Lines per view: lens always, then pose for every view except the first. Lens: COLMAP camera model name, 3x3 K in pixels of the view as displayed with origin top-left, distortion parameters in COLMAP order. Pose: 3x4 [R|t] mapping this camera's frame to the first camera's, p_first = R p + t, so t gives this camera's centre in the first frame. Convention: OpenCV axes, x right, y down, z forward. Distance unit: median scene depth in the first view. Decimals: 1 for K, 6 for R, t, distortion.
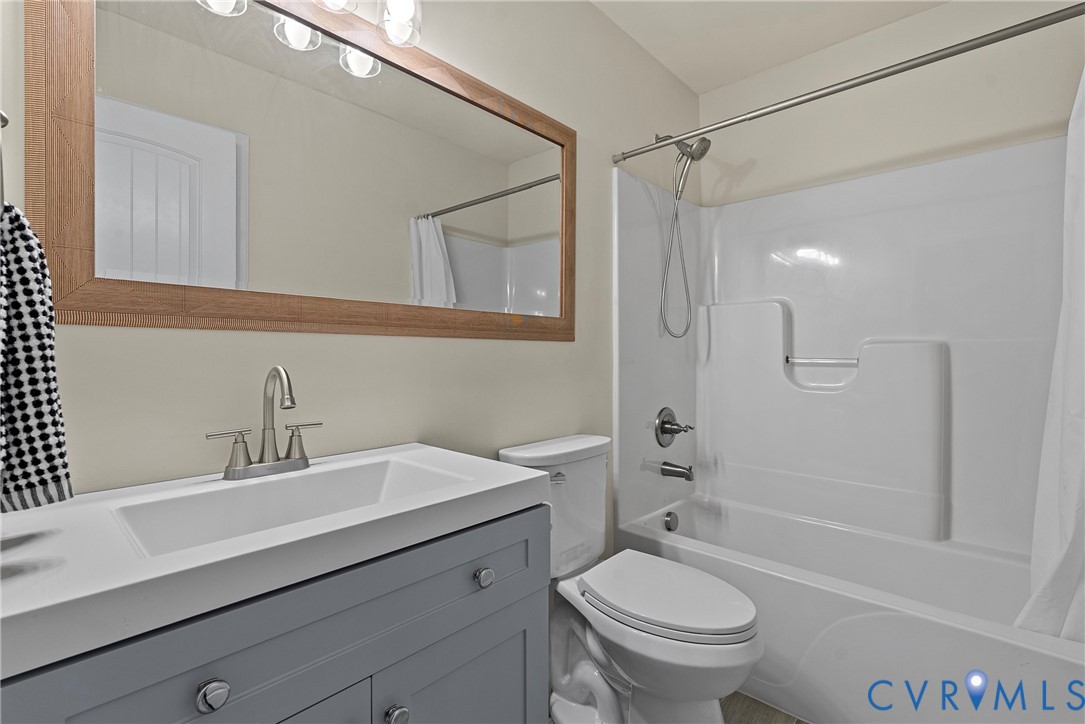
lens RADIAL K [[490.5, 0, 539.8], [0, 490.5, 358.3], [0, 0, 1]] dist [-0.004062, 0.000197]
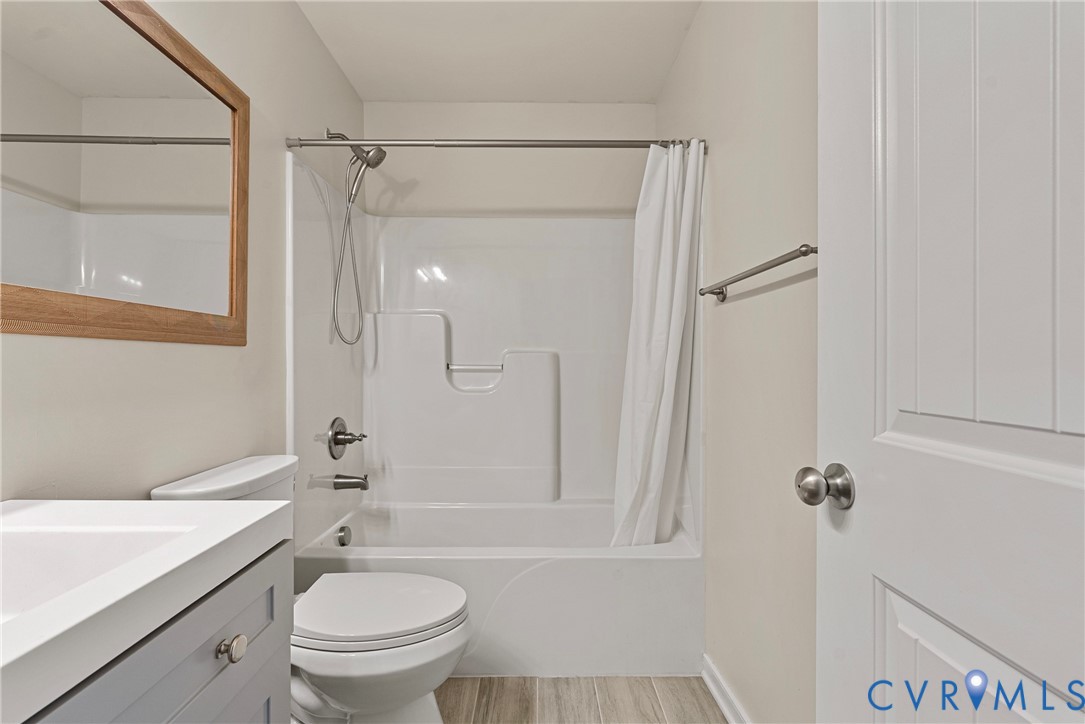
lens RADIAL K [[490.5, 0, 538.1], [0, 490.5, 361.3], [0, 0, 1]] dist [-0.004062, 0.000197]
pose [[0.731737, 0.000676, 0.681587, -0.121905], [0.005905, 0.999956, -0.007331, 0.000582], [-0.681562, 0.009390, 0.731700, 0.042681]]
